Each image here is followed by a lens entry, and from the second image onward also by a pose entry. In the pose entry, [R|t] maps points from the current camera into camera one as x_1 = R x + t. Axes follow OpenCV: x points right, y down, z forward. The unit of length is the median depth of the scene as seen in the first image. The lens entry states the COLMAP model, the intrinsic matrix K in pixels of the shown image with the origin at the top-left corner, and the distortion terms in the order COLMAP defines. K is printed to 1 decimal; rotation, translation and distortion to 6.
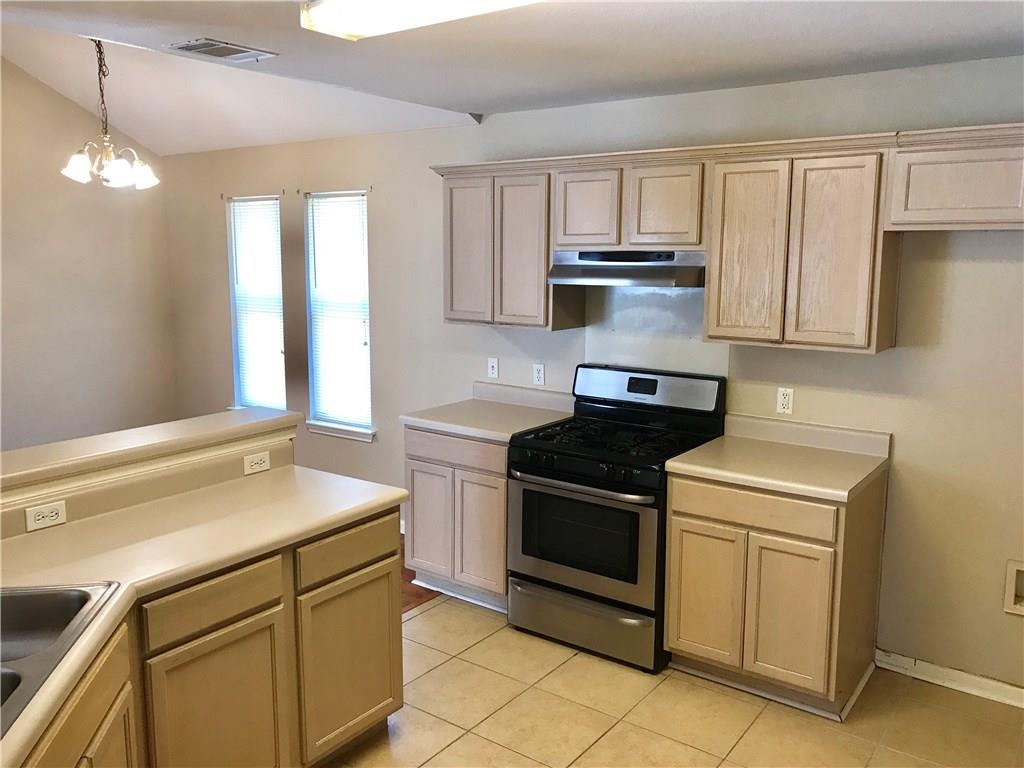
lens RADIAL K [[839.2, 0, 508.4], [0, 839.2, 378.1], [0, 0, 1]] dist [0.029445, -0.038197]
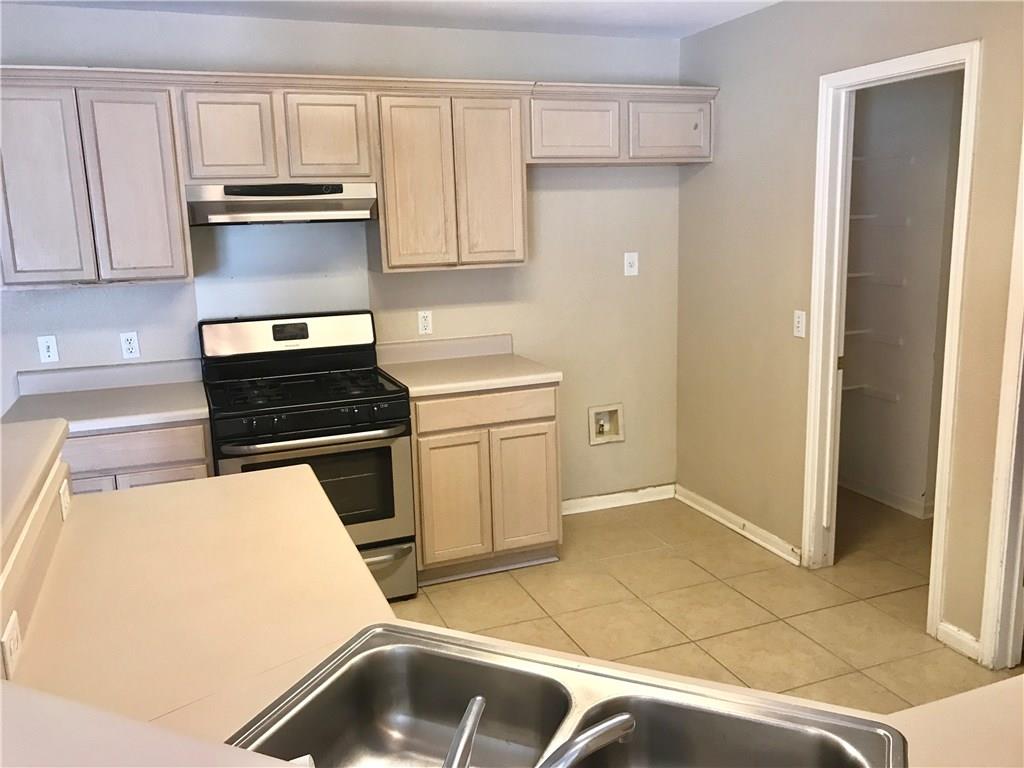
lens RADIAL K [[839.2, 0, 510.7], [0, 839.2, 388.2], [0, 0, 1]] dist [0.029445, -0.038197]
pose [[0.533570, -0.187700, 0.824665, -0.527162], [0.158931, 0.979944, 0.120212, -0.003445], [-0.830689, 0.066923, 0.552700, 0.295318]]
